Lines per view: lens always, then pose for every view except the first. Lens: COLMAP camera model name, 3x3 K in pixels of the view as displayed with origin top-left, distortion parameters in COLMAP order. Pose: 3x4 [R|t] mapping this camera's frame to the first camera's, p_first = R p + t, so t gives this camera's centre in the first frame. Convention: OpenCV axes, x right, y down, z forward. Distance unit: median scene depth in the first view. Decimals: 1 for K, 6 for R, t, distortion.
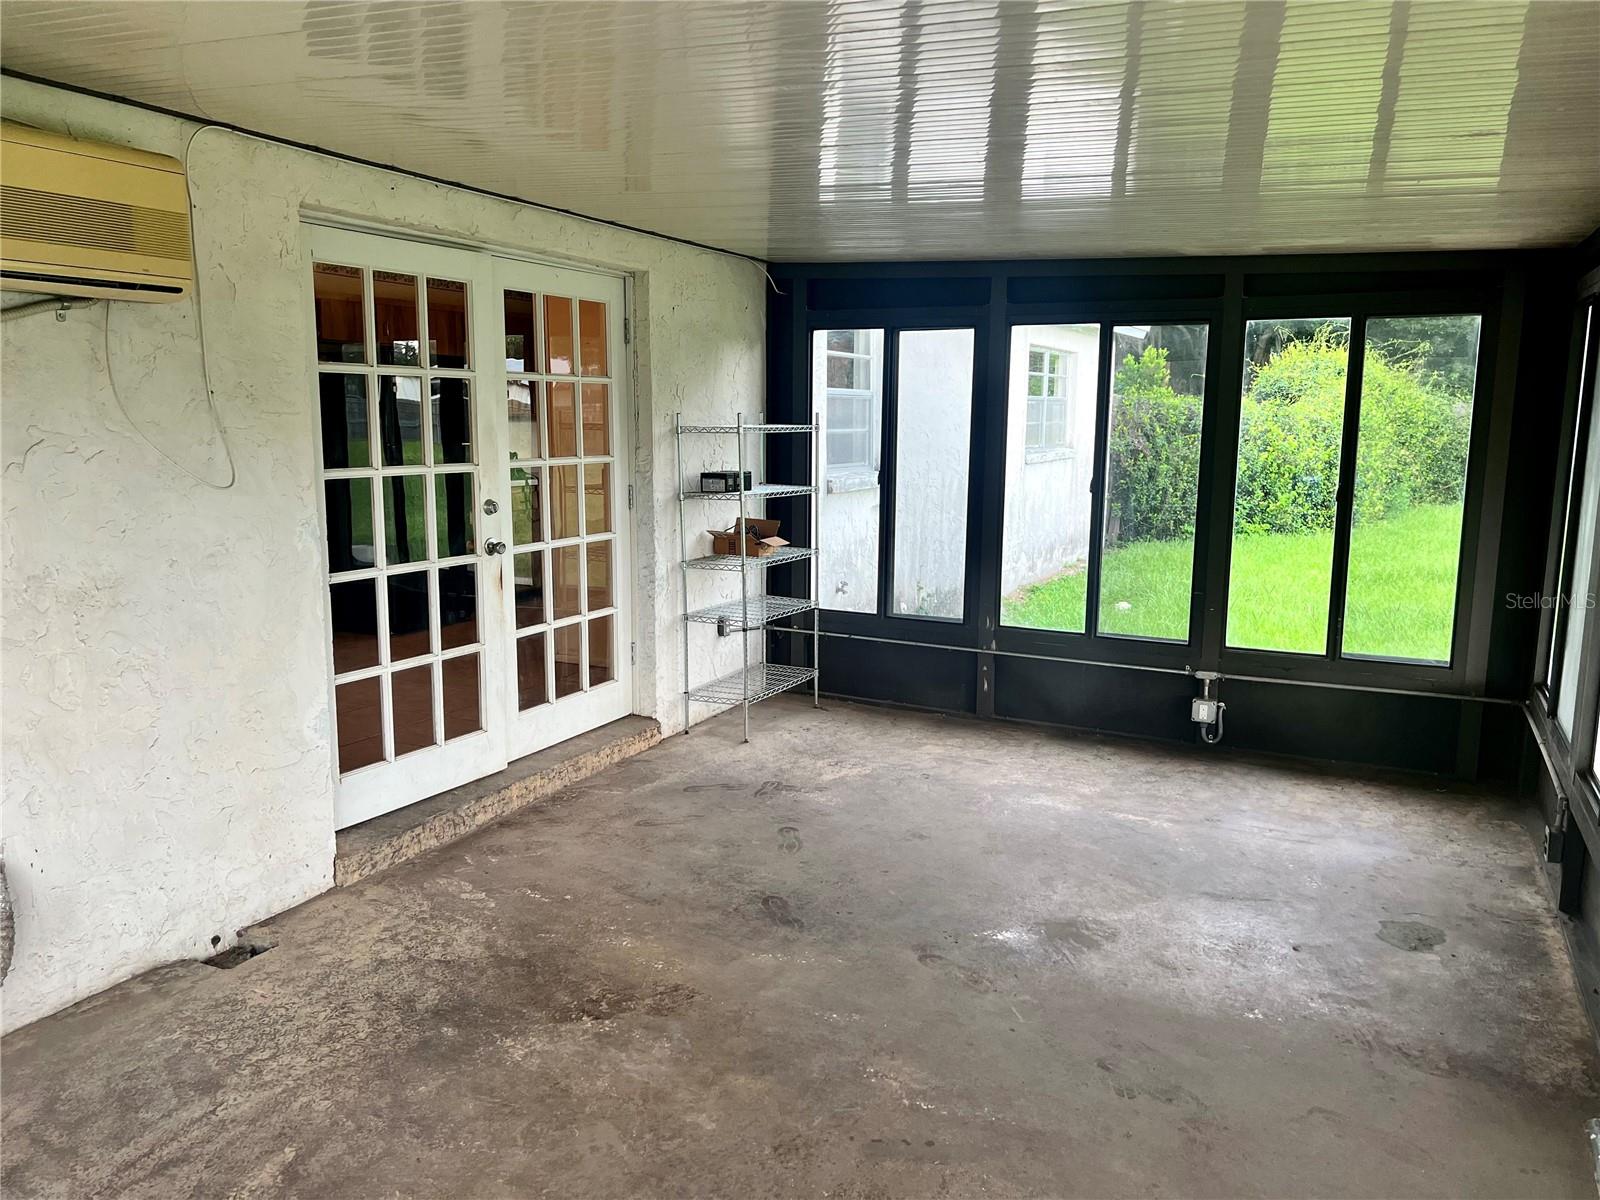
lens RADIAL K [[1216.6, 0, 812.6], [0, 1216.6, 591.7], [0, 0, 1]] dist [0.064952, -0.073394]
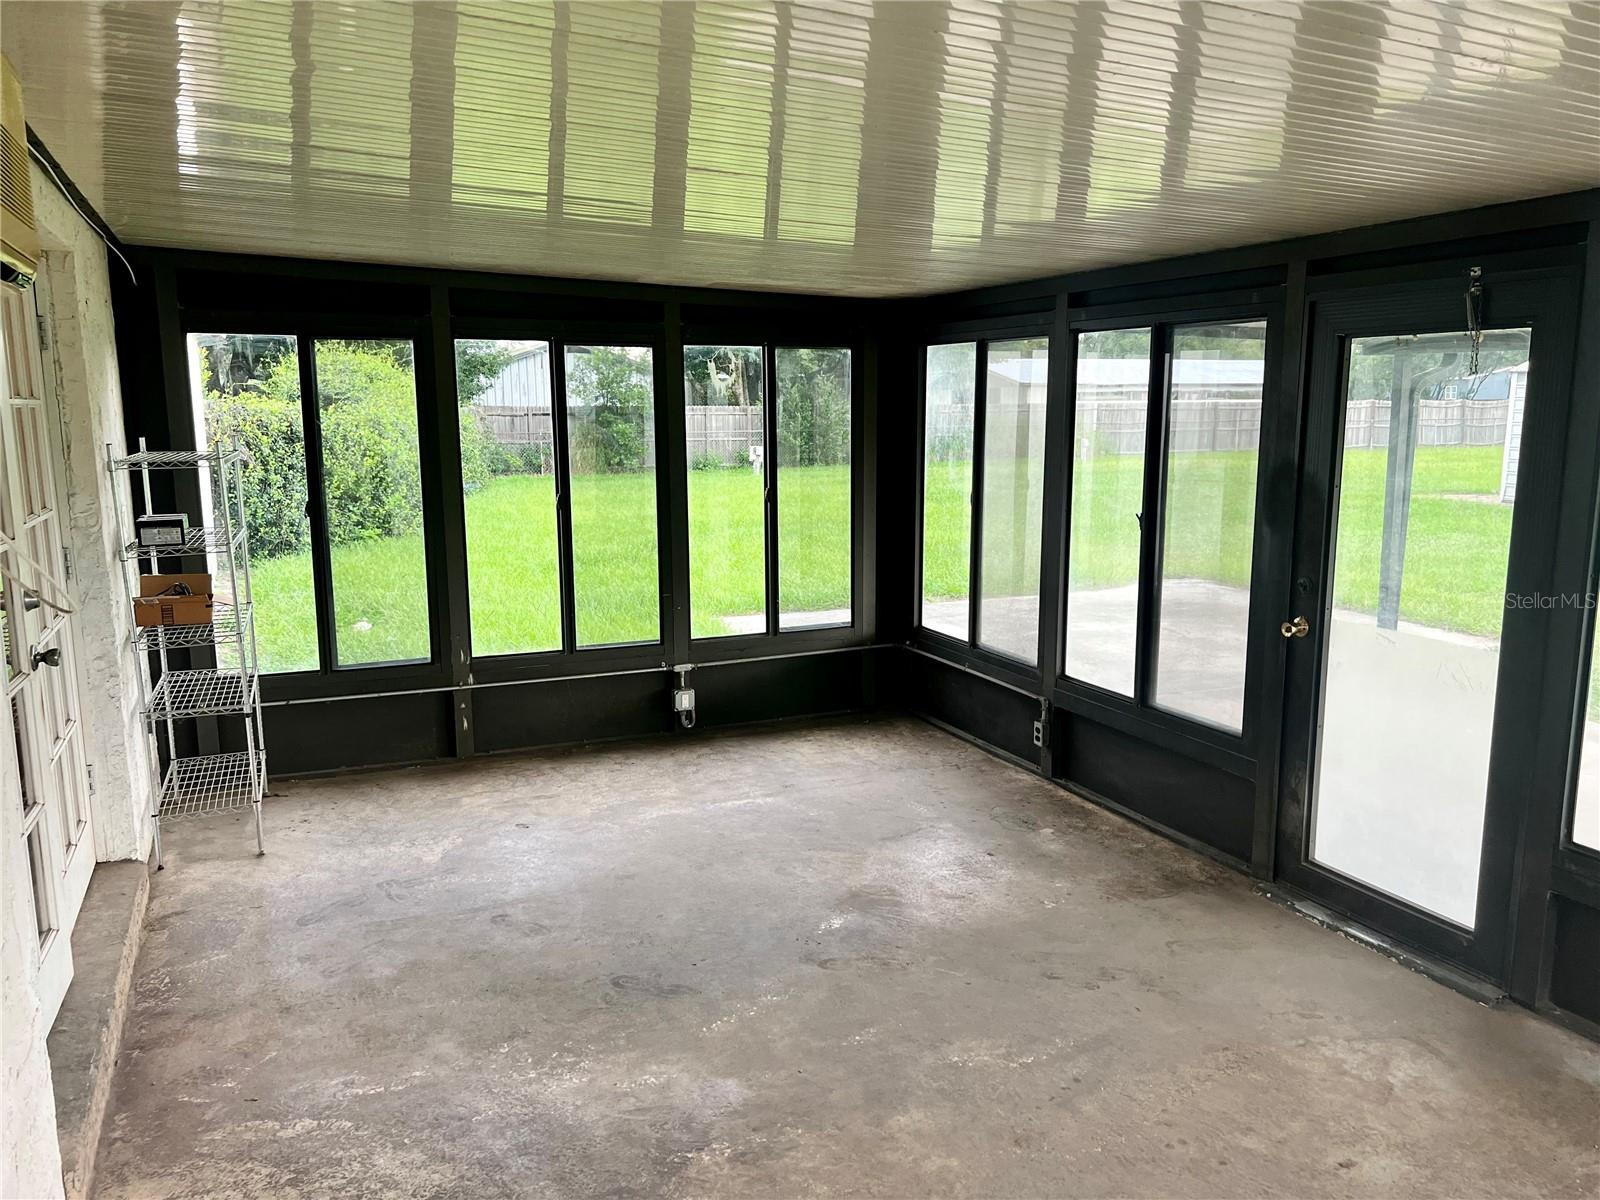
lens RADIAL K [[1216.6, 0, 812.9], [0, 1216.6, 597.5], [0, 0, 1]] dist [0.064952, -0.073394]
pose [[0.643088, -0.133585, 0.754051, -0.437059], [0.128598, 0.989523, 0.065626, -0.052834], [-0.754918, 0.054766, 0.653529, 0.206087]]
